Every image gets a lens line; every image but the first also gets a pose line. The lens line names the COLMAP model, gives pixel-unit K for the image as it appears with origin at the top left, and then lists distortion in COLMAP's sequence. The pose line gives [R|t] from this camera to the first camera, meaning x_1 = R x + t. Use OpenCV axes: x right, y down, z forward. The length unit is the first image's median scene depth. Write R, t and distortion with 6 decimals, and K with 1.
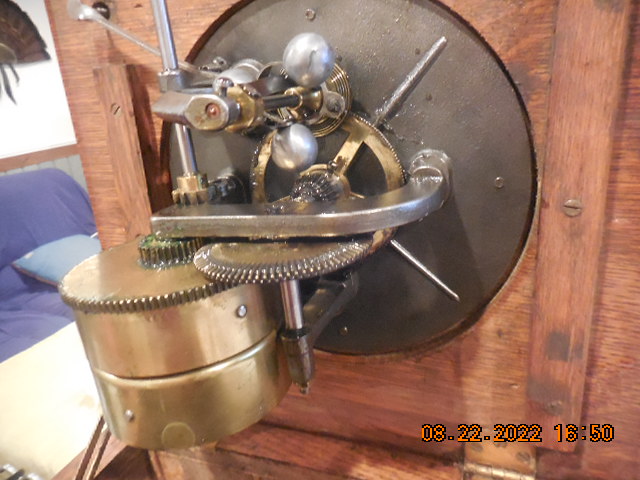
lens RADIAL K [[474.0, 0, 317.6], [0, 474.0, 249.1], [0, 0, 1]] dist [-0.026118, 0.005231]
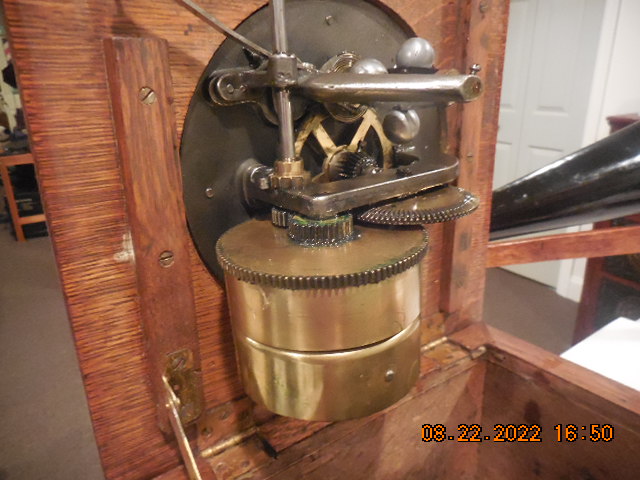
lens RADIAL K [[474.0, 0, 317.6], [0, 474.0, 249.1], [0, 0, 1]] dist [-0.026118, 0.005231]
pose [[0.553404, -0.218382, 0.803775, -0.944469], [0.258480, 0.962400, 0.083515, -0.037808], [-0.791791, 0.161542, 0.589043, 0.342734]]
